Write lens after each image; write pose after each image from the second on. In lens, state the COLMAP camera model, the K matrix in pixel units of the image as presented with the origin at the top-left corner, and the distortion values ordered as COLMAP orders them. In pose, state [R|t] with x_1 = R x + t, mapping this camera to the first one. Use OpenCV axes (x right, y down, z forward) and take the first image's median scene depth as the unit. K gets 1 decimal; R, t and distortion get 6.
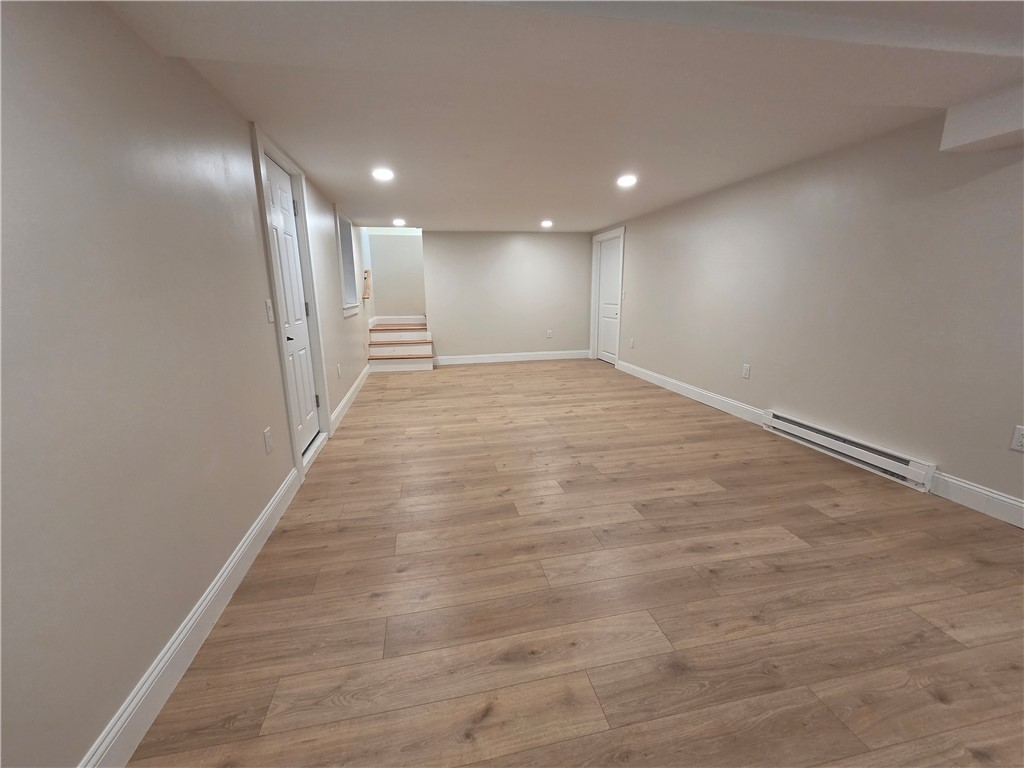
lens RADIAL K [[420.1, 0, 509.8], [0, 420.1, 387.8], [0, 0, 1]] dist [-0.002466, -0.000302]
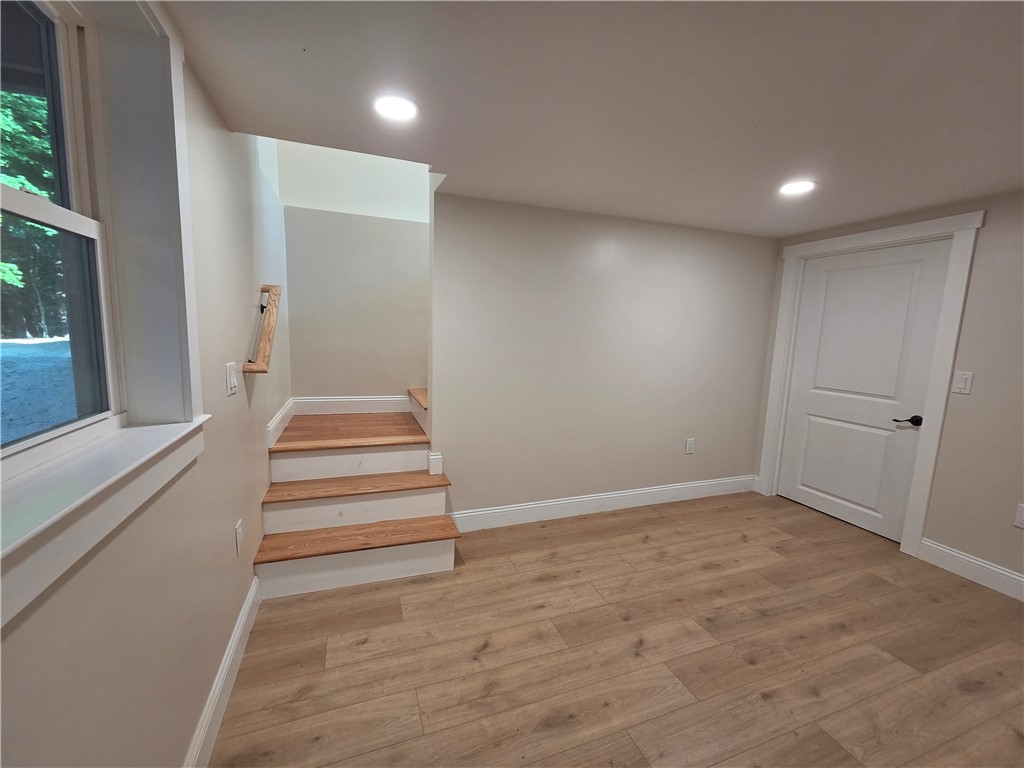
lens RADIAL K [[420.1, 0, 509.8], [0, 420.1, 387.8], [0, 0, 1]] dist [-0.002466, -0.000302]
pose [[0.987763, 0.020325, 0.154629, -0.308990], [-0.006474, 0.995961, -0.089552, -0.261212], [-0.155825, 0.087455, 0.983906, 1.001970]]
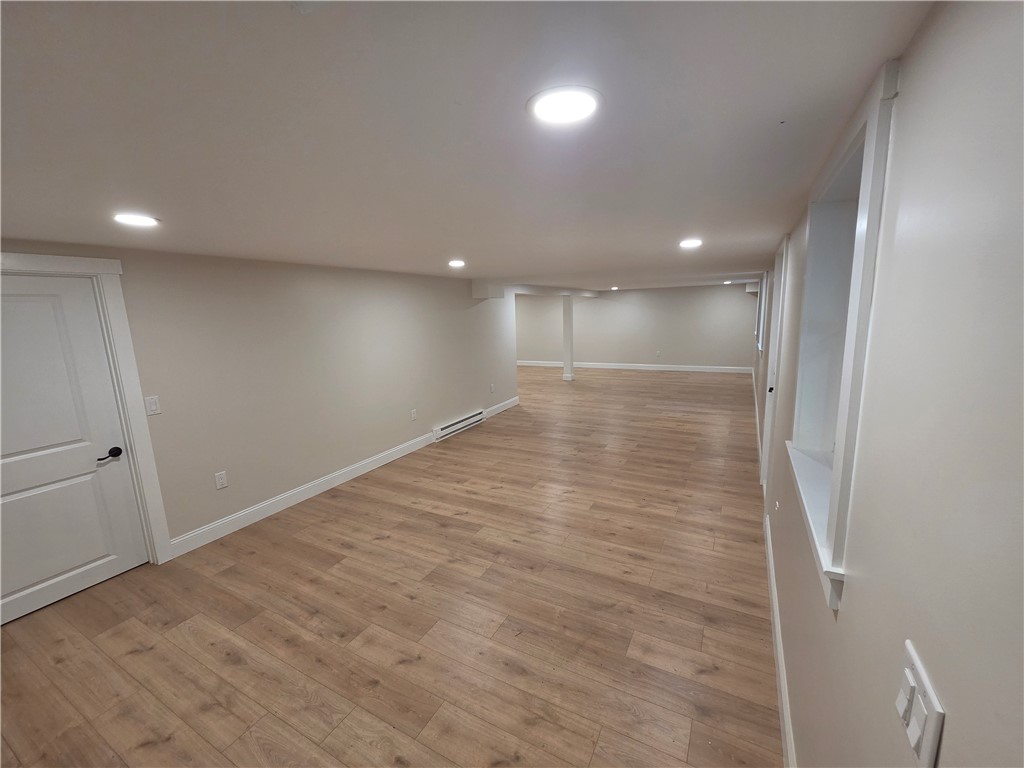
lens RADIAL K [[419.6, 0, 510.7], [0, 419.6, 388.7], [0, 0, 1]] dist [-0.000792, -0.000216]
pose [[-0.760030, -0.082610, 0.644616, -0.490351], [0.187190, 0.922025, 0.338866, -0.477959], [-0.622346, 0.378214, -0.685303, 1.583768]]
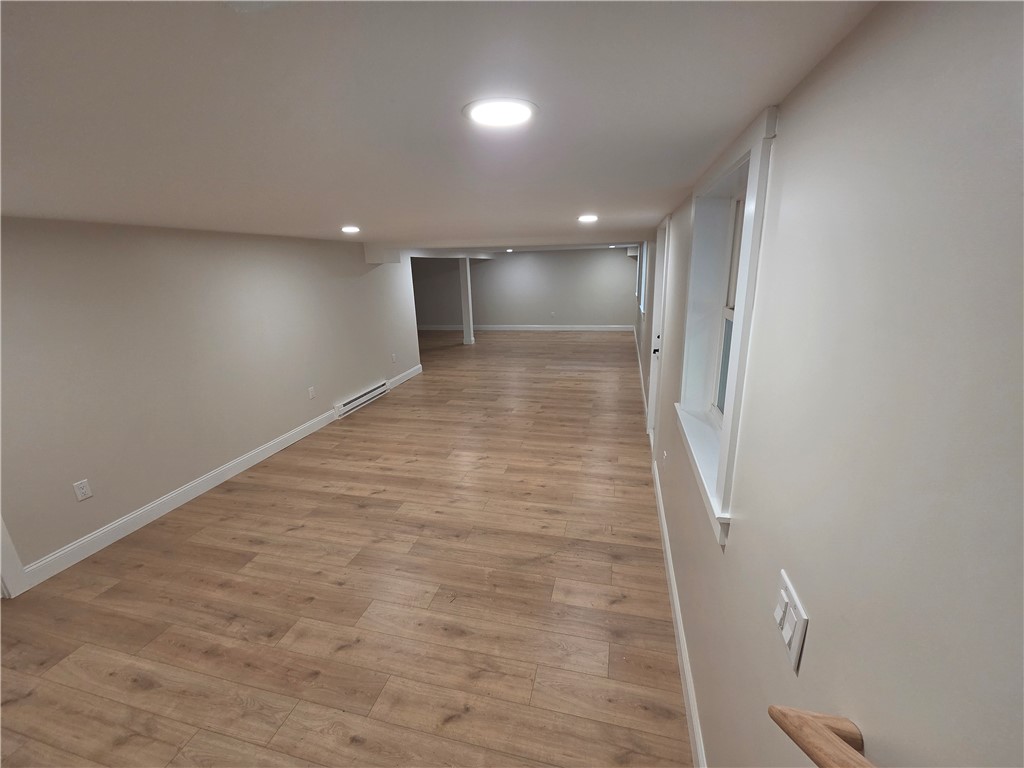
lens RADIAL K [[420.1, 0, 509.8], [0, 420.1, 387.8], [0, 0, 1]] dist [-0.002466, -0.000302]
pose [[-0.896321, -0.084949, 0.435193, -0.471061], [0.141593, 0.875255, 0.462472, -0.510382], [-0.420191, 0.476144, -0.772481, 1.599745]]
